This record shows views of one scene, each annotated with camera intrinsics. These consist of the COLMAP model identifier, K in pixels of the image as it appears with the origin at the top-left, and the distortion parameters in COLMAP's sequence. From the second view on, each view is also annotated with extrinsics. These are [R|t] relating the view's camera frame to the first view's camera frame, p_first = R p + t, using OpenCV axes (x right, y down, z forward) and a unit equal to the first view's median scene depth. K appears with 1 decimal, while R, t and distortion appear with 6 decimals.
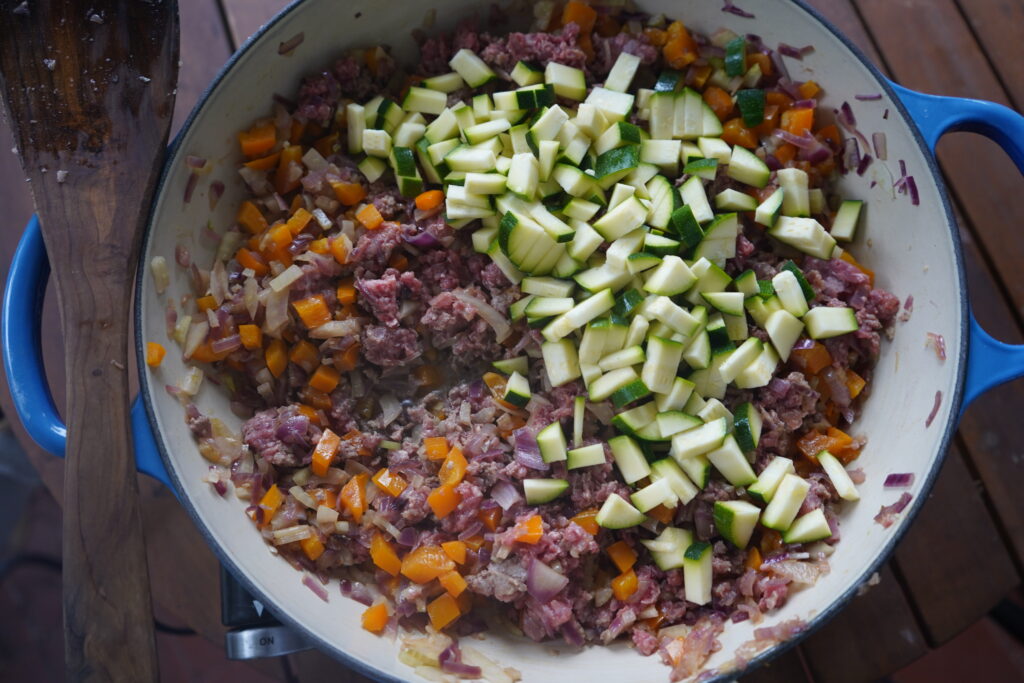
lens RADIAL K [[840.7, 0, 512.0], [0, 840.7, 341.5], [0, 0, 1]] dist [0.000385, 0.005266]
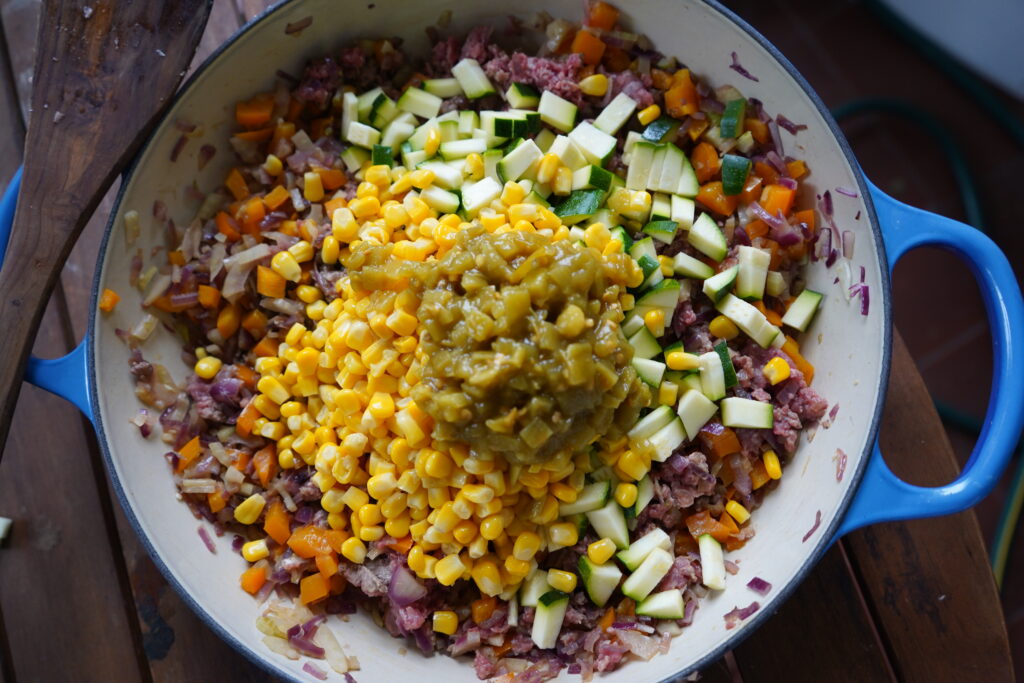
lens RADIAL K [[840.7, 0, 512.0], [0, 840.7, 341.5], [0, 0, 1]] dist [0.000385, 0.005266]
pose [[0.965999, 0.225033, -0.127306, 0.216867], [-0.212501, 0.971519, 0.104852, -0.146943], [0.147275, -0.074234, 0.986306, -0.010154]]
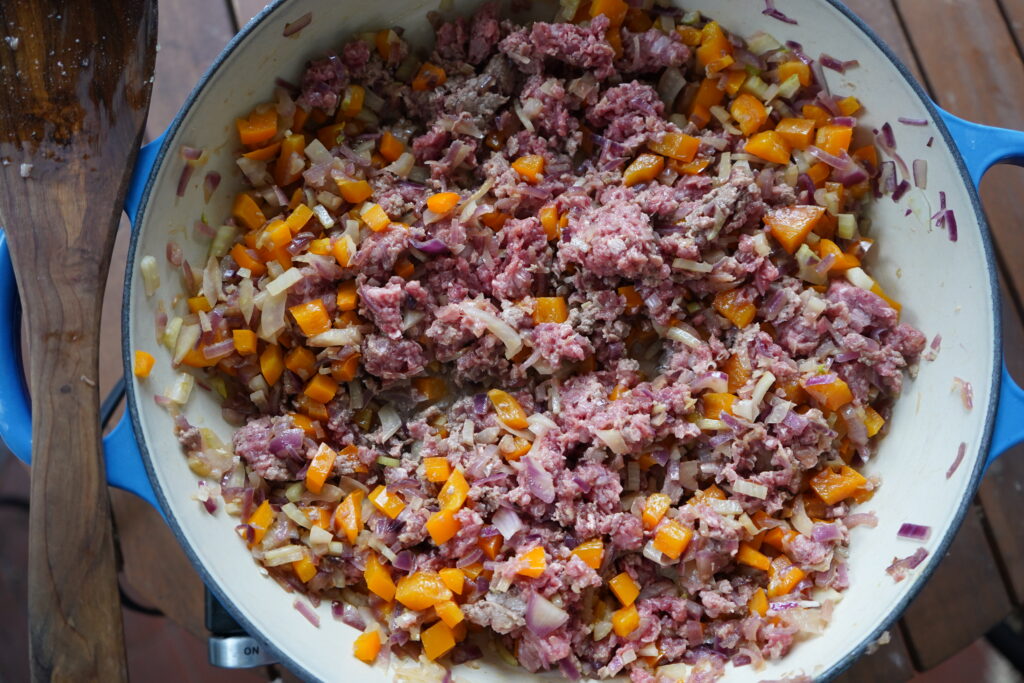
lens RADIAL K [[840.7, 0, 512.0], [0, 840.7, 341.5], [0, 0, 1]] dist [0.000385, 0.005266]
pose [[0.998436, 0.049978, 0.025051, -0.035396], [-0.051734, 0.995825, 0.075206, -0.093463], [-0.021188, -0.076385, 0.996853, 0.053341]]
